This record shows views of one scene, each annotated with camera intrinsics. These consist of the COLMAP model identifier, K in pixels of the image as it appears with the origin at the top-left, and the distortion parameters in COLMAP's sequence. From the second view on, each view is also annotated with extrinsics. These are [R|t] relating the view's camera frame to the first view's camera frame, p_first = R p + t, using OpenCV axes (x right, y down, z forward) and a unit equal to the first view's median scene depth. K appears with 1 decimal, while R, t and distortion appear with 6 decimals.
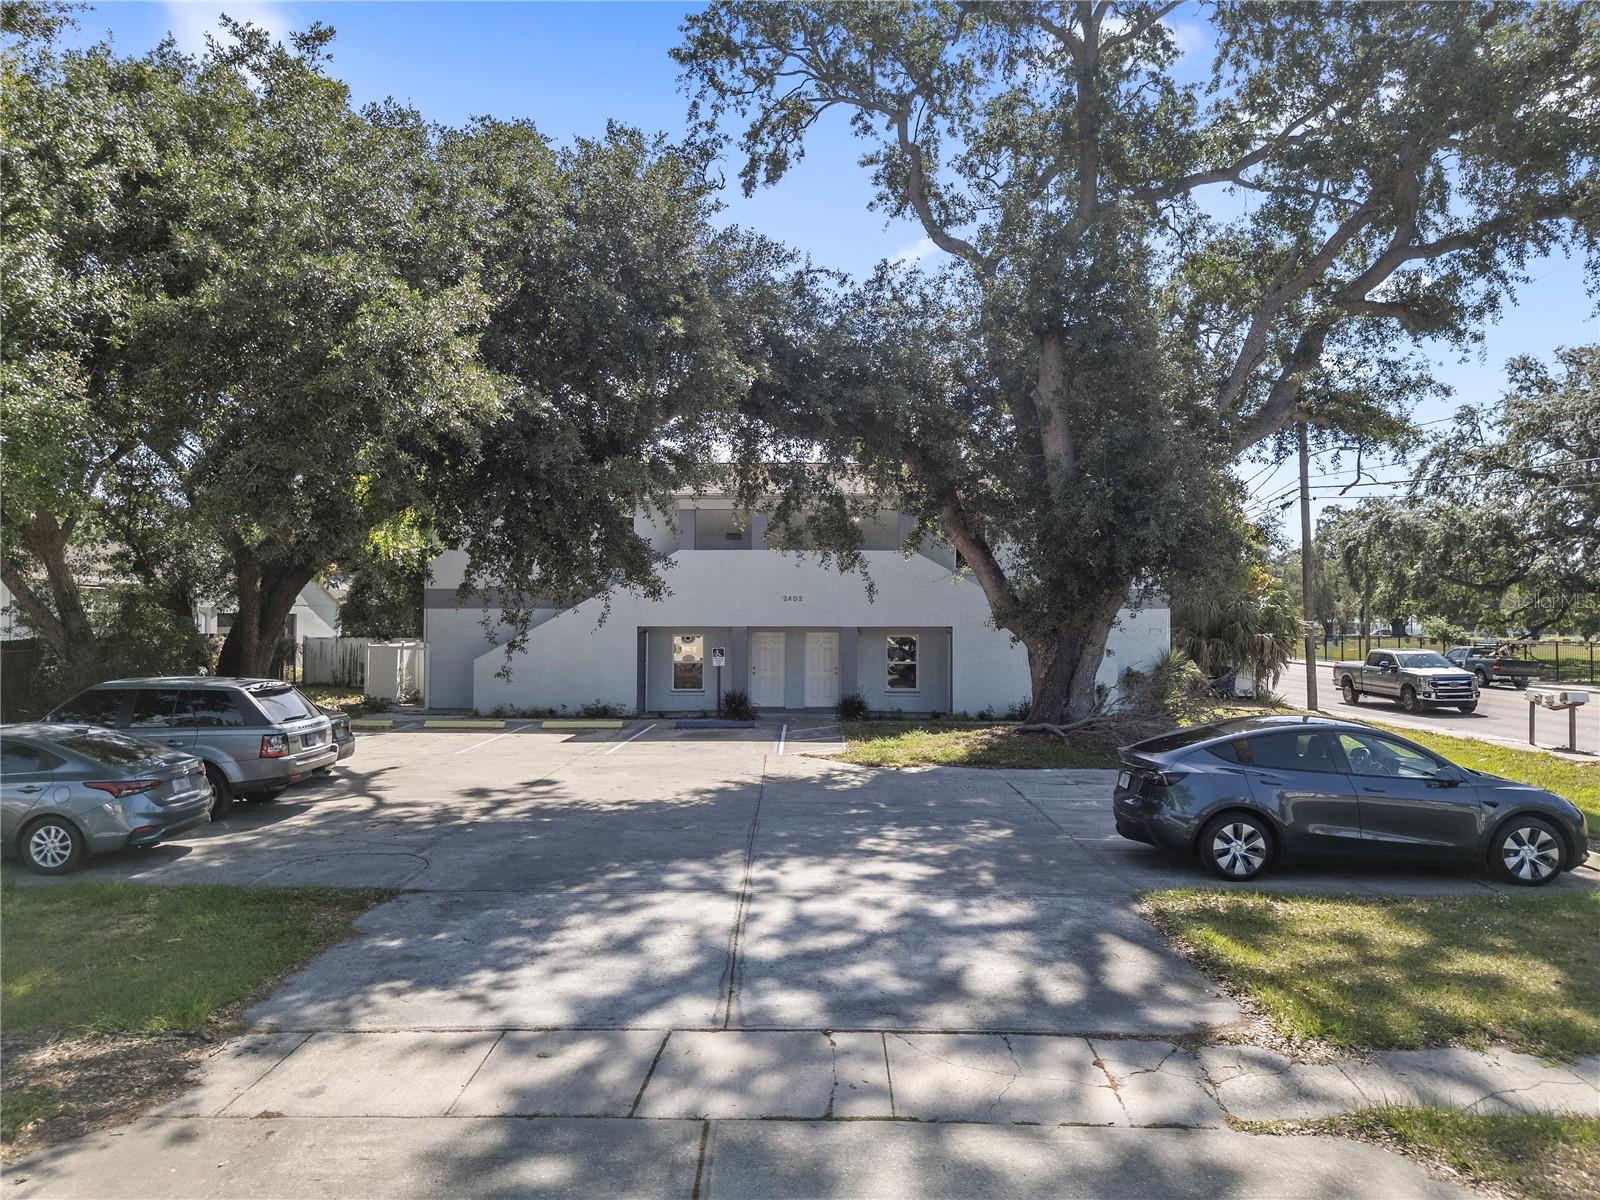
lens RADIAL K [[1130.2, 0, 800.0], [0, 1130.2, 600.0], [0, 0, 1]] dist [0.030237, 0.000186]
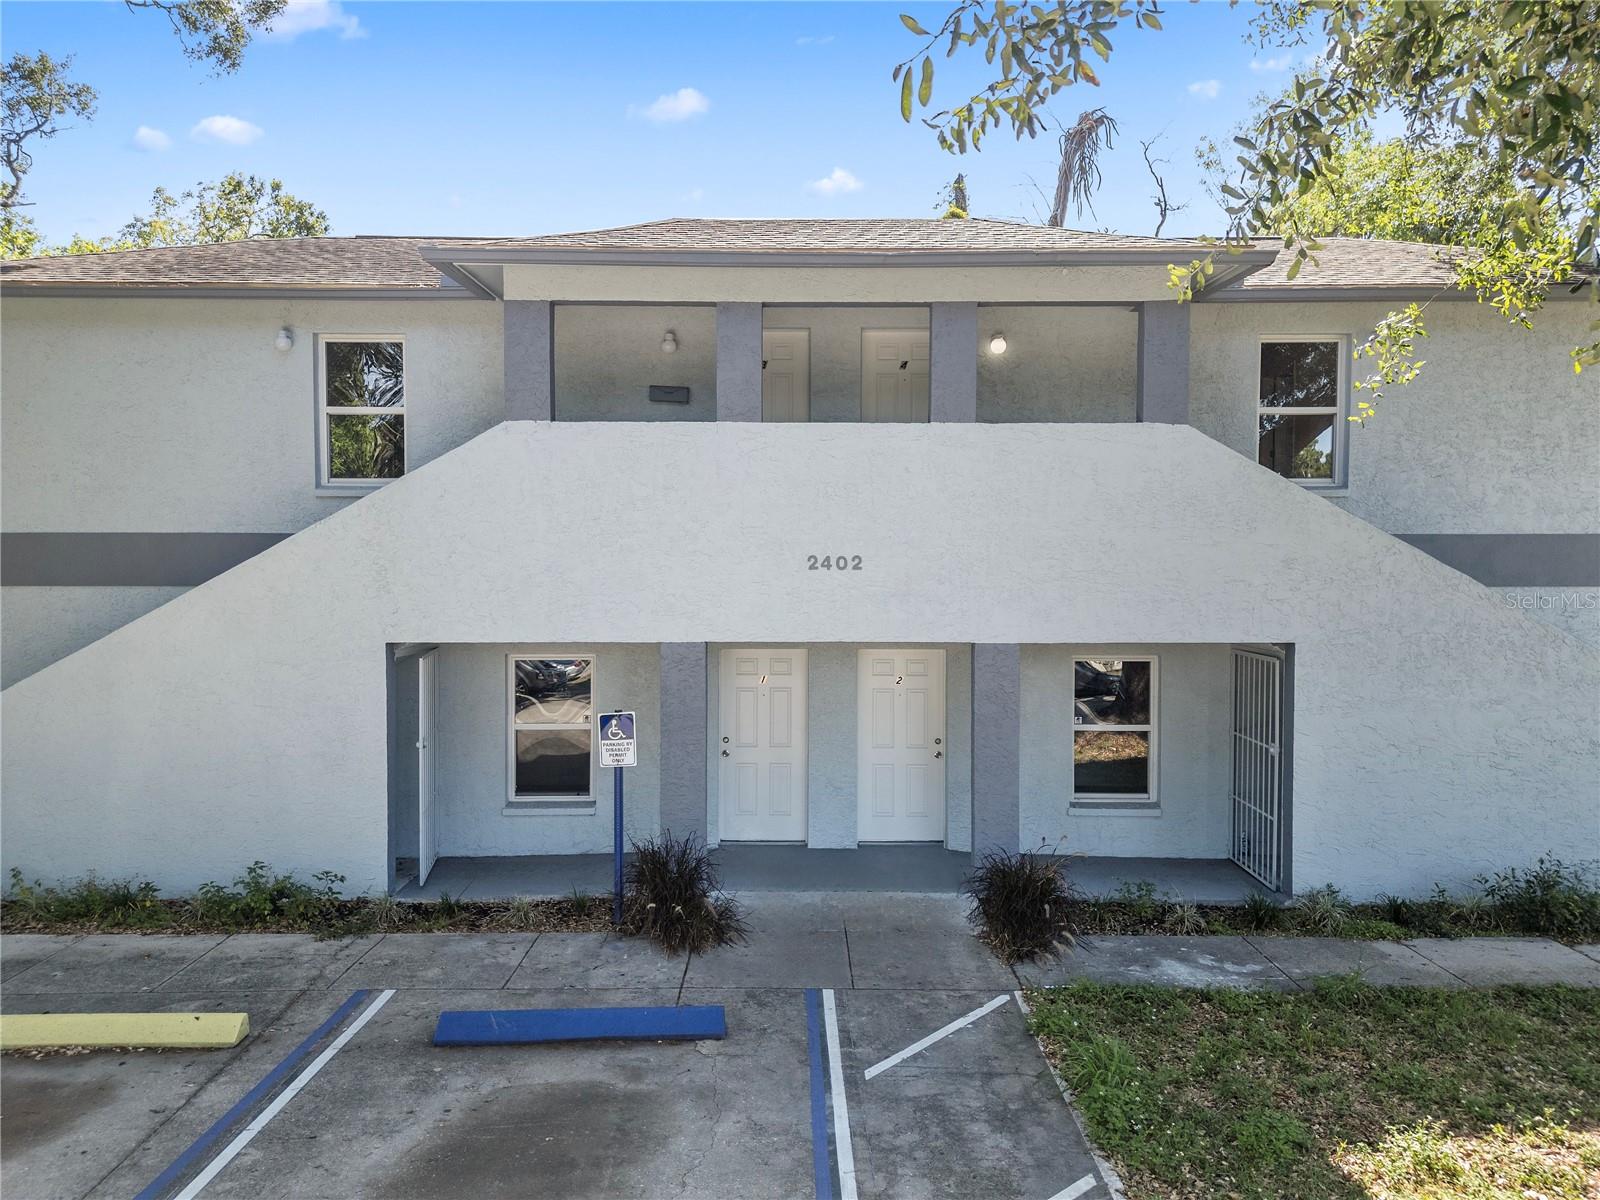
lens RADIAL K [[1130.2, 0, 800.0], [0, 1130.2, 600.0], [0, 0, 1]] dist [0.030237, 0.000186]
pose [[0.999841, -0.001314, 0.017758, -0.024330], [0.001024, 0.999866, 0.016363, 0.004613], [-0.017777, -0.016343, 0.999708, 0.655761]]
